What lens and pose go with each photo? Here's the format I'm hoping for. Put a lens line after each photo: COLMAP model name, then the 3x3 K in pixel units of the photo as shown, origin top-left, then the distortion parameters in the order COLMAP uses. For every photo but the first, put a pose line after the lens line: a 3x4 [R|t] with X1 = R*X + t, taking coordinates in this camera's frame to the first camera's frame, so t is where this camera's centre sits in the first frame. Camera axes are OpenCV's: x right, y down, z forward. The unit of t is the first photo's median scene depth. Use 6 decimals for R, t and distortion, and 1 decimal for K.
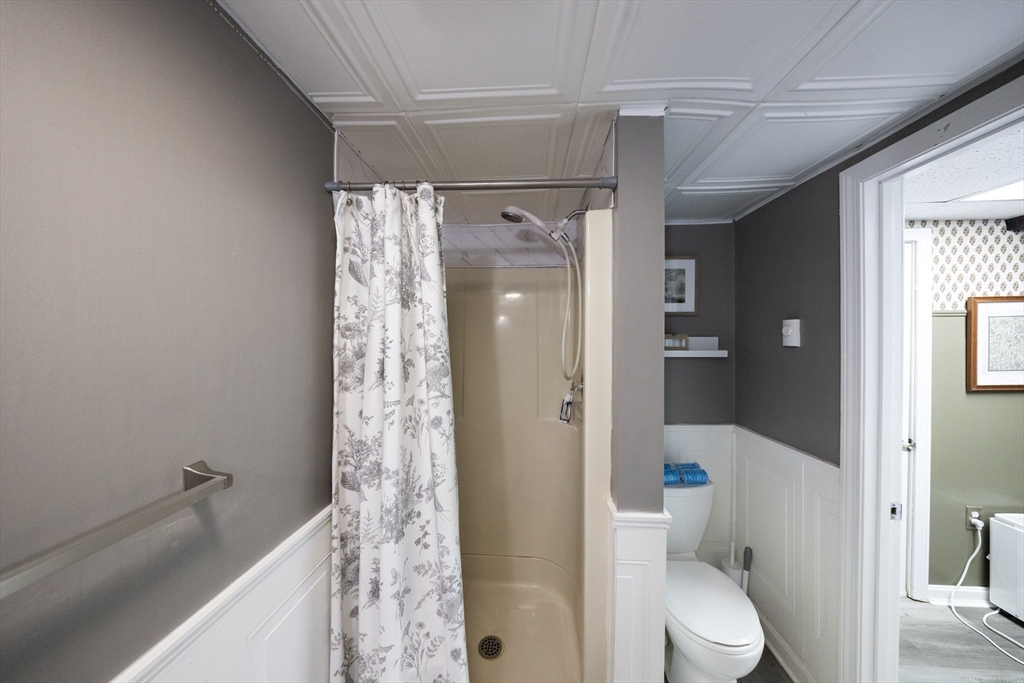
lens RADIAL K [[320.0, 0, 513.0], [0, 320.0, 338.0], [0, 0, 1]] dist [-0.001028, -0.000466]
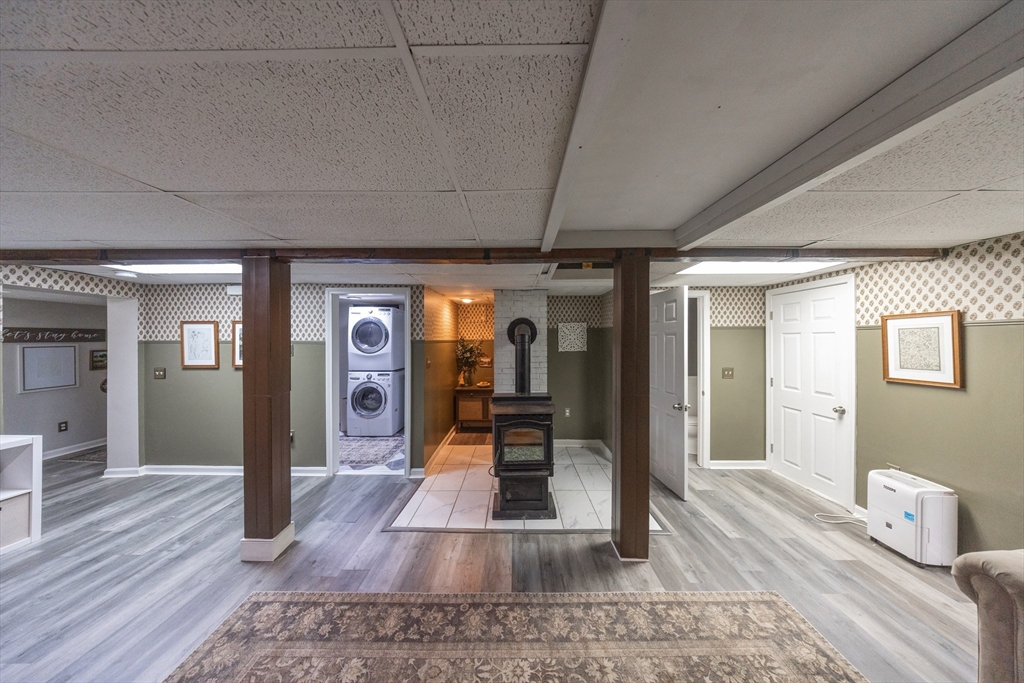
lens RADIAL K [[300.2, 0, 509.6], [0, 300.2, 337.2], [0, 0, 1]] dist [-0.001916, -0.000306]
pose [[0.053862, -0.007327, -0.998521, 2.697990], [-0.001036, 0.999972, -0.007394, -0.019666], [0.998548, 0.001432, 0.053853, -0.753760]]
